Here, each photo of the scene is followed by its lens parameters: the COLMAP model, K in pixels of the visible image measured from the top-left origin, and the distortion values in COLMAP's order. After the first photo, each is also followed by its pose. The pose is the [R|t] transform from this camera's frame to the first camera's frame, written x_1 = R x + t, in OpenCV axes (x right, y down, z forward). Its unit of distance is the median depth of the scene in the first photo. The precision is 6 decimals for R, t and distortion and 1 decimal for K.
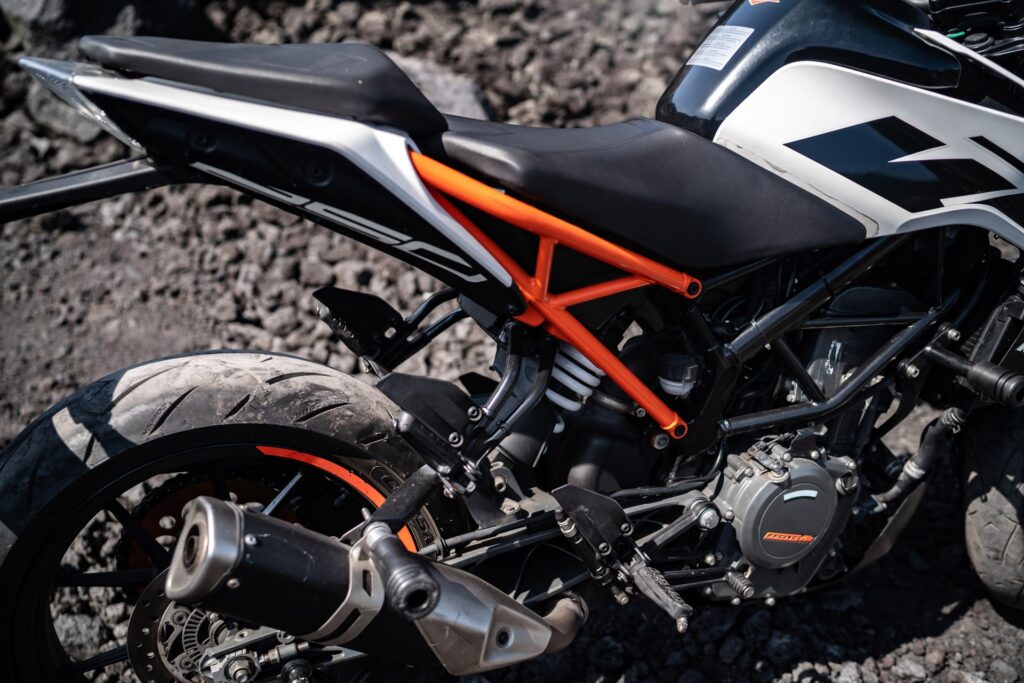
lens RADIAL K [[987.3, 0, 512.0], [0, 987.3, 341.5], [0, 0, 1]] dist [-0.095150, 0.075030]
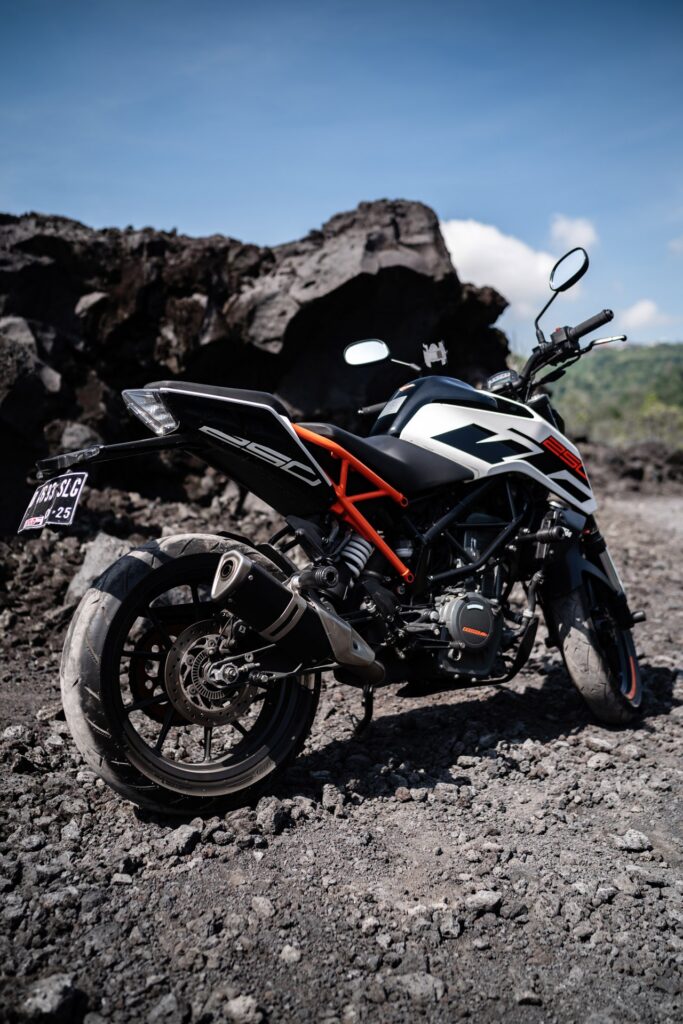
lens RADIAL K [[987.3, 0, 341.5], [0, 987.3, 512.0], [0, 0, 1]] dist [-0.095150, 0.075030]
pose [[0.963193, -0.077197, 0.257489, -0.500156], [0.185102, 0.885072, -0.427065, 0.854703], [-0.194928, 0.459007, 0.866785, -0.819233]]
